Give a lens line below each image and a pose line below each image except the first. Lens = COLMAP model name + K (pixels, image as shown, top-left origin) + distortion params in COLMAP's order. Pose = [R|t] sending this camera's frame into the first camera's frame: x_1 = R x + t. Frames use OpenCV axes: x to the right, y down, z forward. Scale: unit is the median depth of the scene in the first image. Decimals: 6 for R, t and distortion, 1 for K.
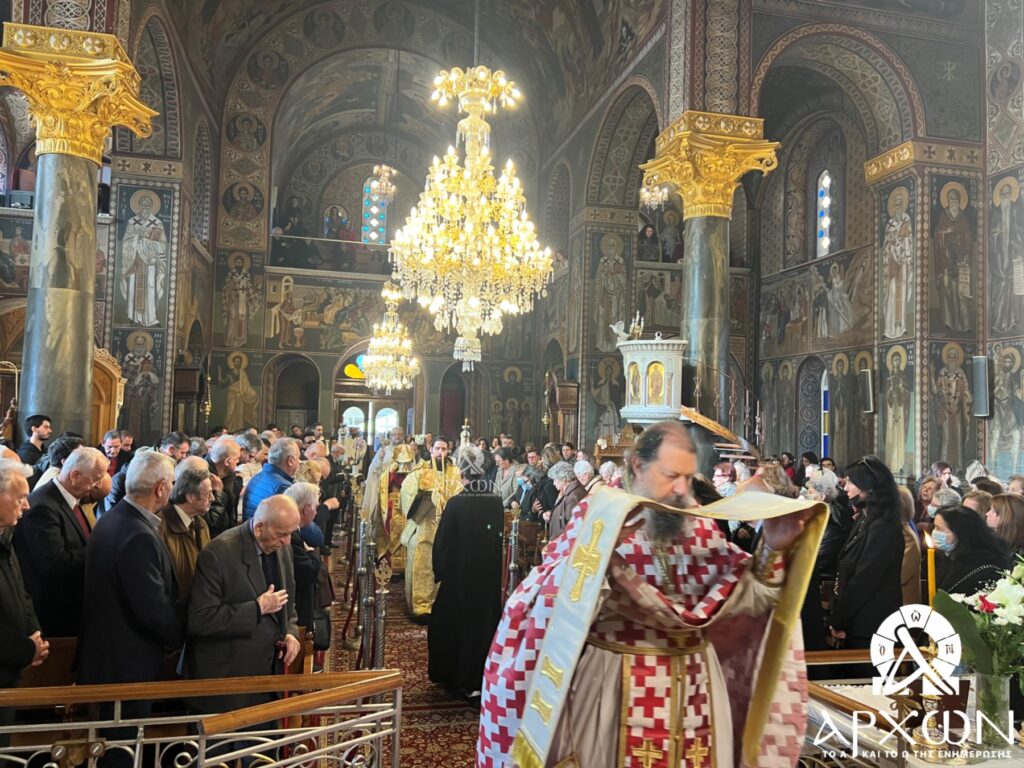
lens RADIAL K [[769.0, 0, 517.0], [0, 769.0, 383.1], [0, 0, 1]] dist [0.066573, -0.074455]
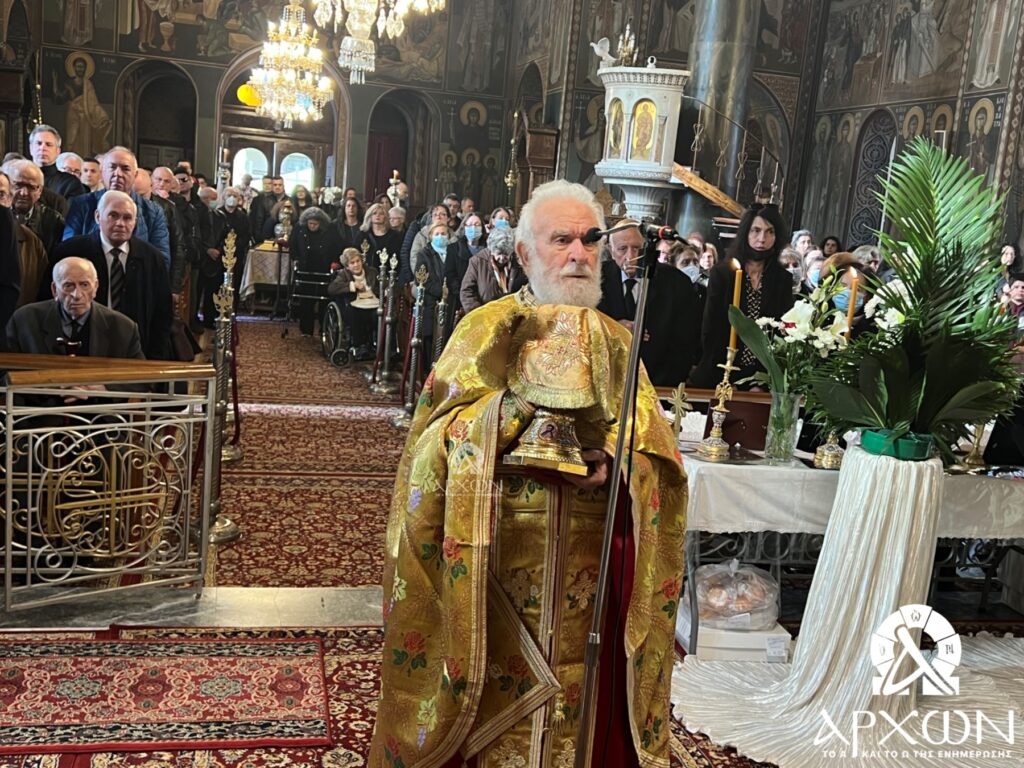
lens RADIAL K [[1129.8, 0, 517.8], [0, 1129.8, 400.6], [0, 0, 1]] dist [0.033715, 0.000000]
pose [[0.998057, 0.060405, 0.015272, 0.055210], [-0.062291, 0.972698, 0.223557, 0.016500], [-0.001351, -0.224074, 0.974571, -0.107069]]
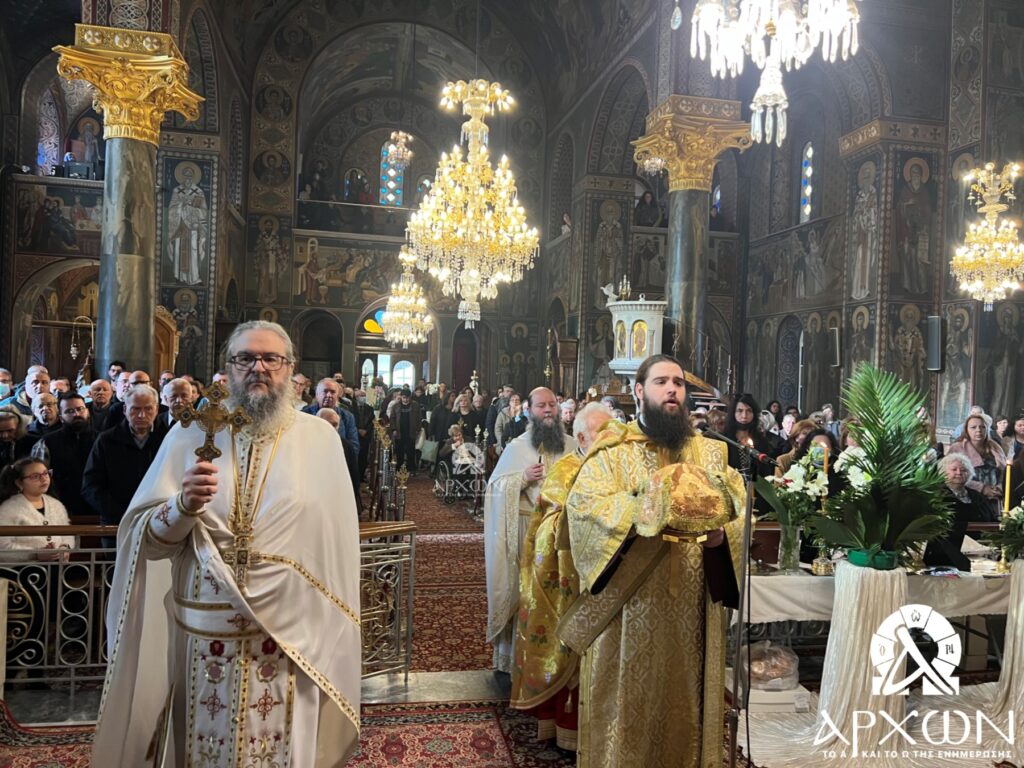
lens RADIAL K [[769.0, 0, 512.6], [0, 769.0, 375.9], [0, 0, 1]] dist [0.066573, -0.074455]
pose [[0.999632, 0.008050, -0.025915, 0.021131], [-0.006764, 0.998759, 0.049340, -0.000347], [0.026280, -0.049147, 0.998446, -0.132144]]
